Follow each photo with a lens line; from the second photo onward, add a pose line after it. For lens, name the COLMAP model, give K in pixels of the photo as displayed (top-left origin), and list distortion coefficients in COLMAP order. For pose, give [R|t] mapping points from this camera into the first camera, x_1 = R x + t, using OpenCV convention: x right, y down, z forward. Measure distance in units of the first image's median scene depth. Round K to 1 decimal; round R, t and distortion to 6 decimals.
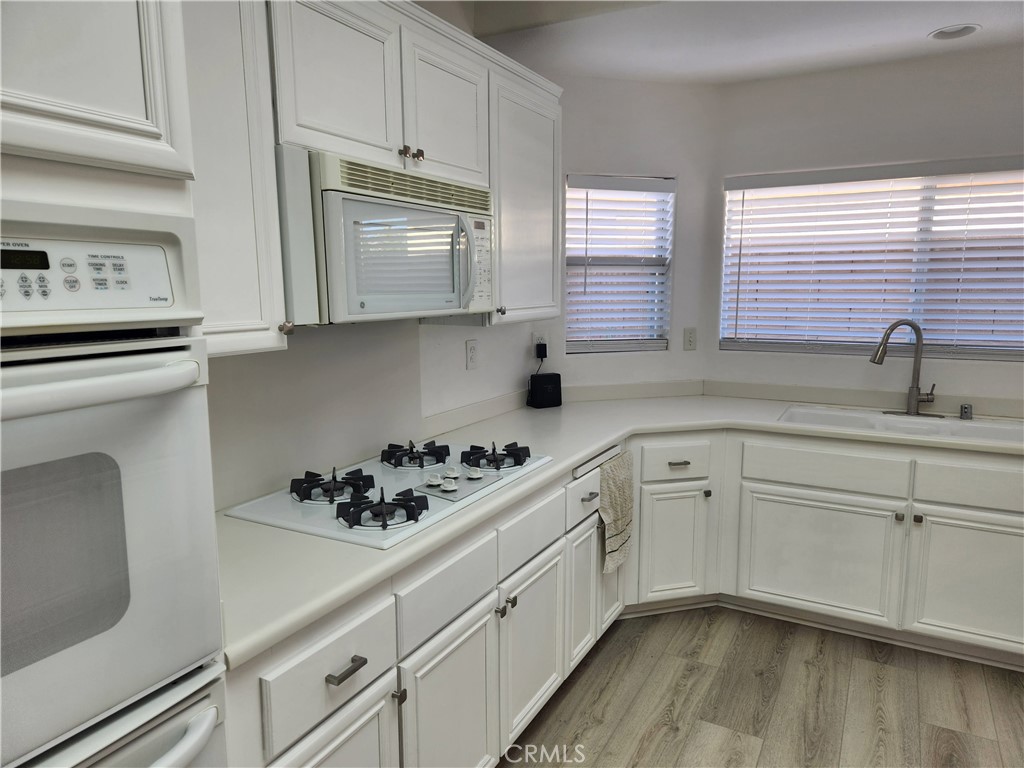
lens RADIAL K [[684.6, 0, 528.1], [0, 684.6, 389.7], [0, 0, 1]] dist [0.078175, -0.062915]
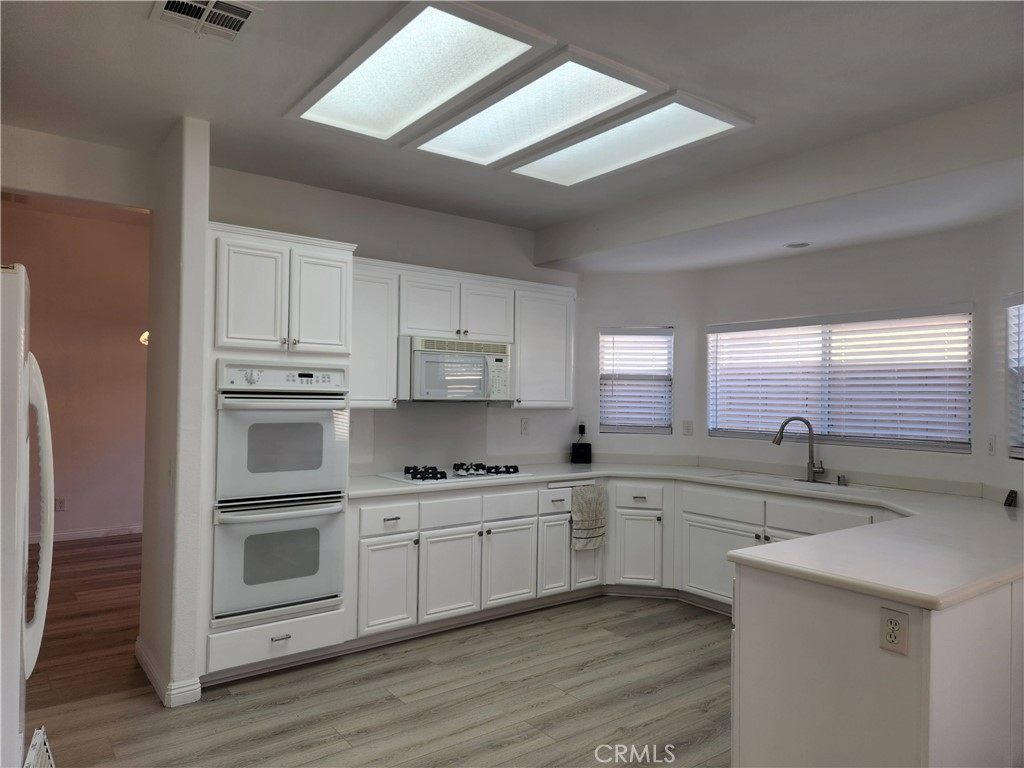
lens RADIAL K [[684.8, 0, 515.1], [0, 684.8, 384.5], [0, 0, 1]] dist [0.088173, -0.065240]
pose [[0.911728, 0.010494, -0.410660, 0.624929], [-0.081429, 0.984454, -0.155628, 0.121822], [0.402643, 0.175330, 0.898409, -0.656834]]
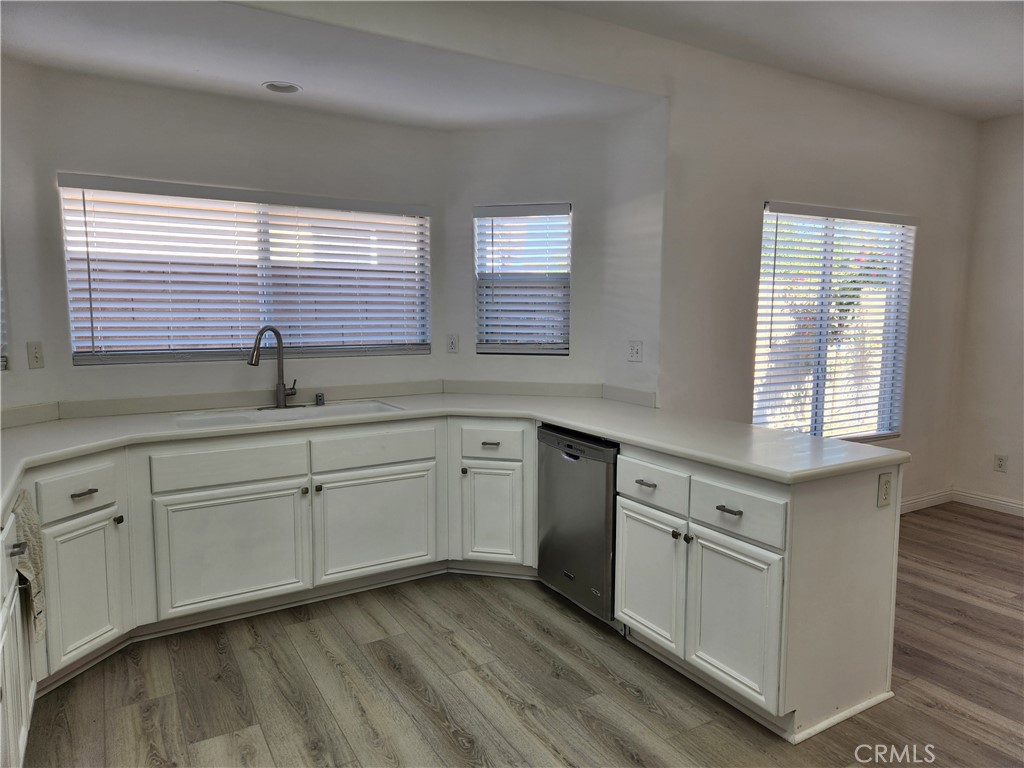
lens RADIAL K [[684.8, 0, 515.1], [0, 684.8, 384.5], [0, 0, 1]] dist [0.088173, -0.065240]
pose [[0.521020, -0.090529, 0.848730, -0.235076], [0.128710, 0.991322, 0.026726, 0.017819], [-0.843784, 0.095315, 0.528151, 0.064376]]
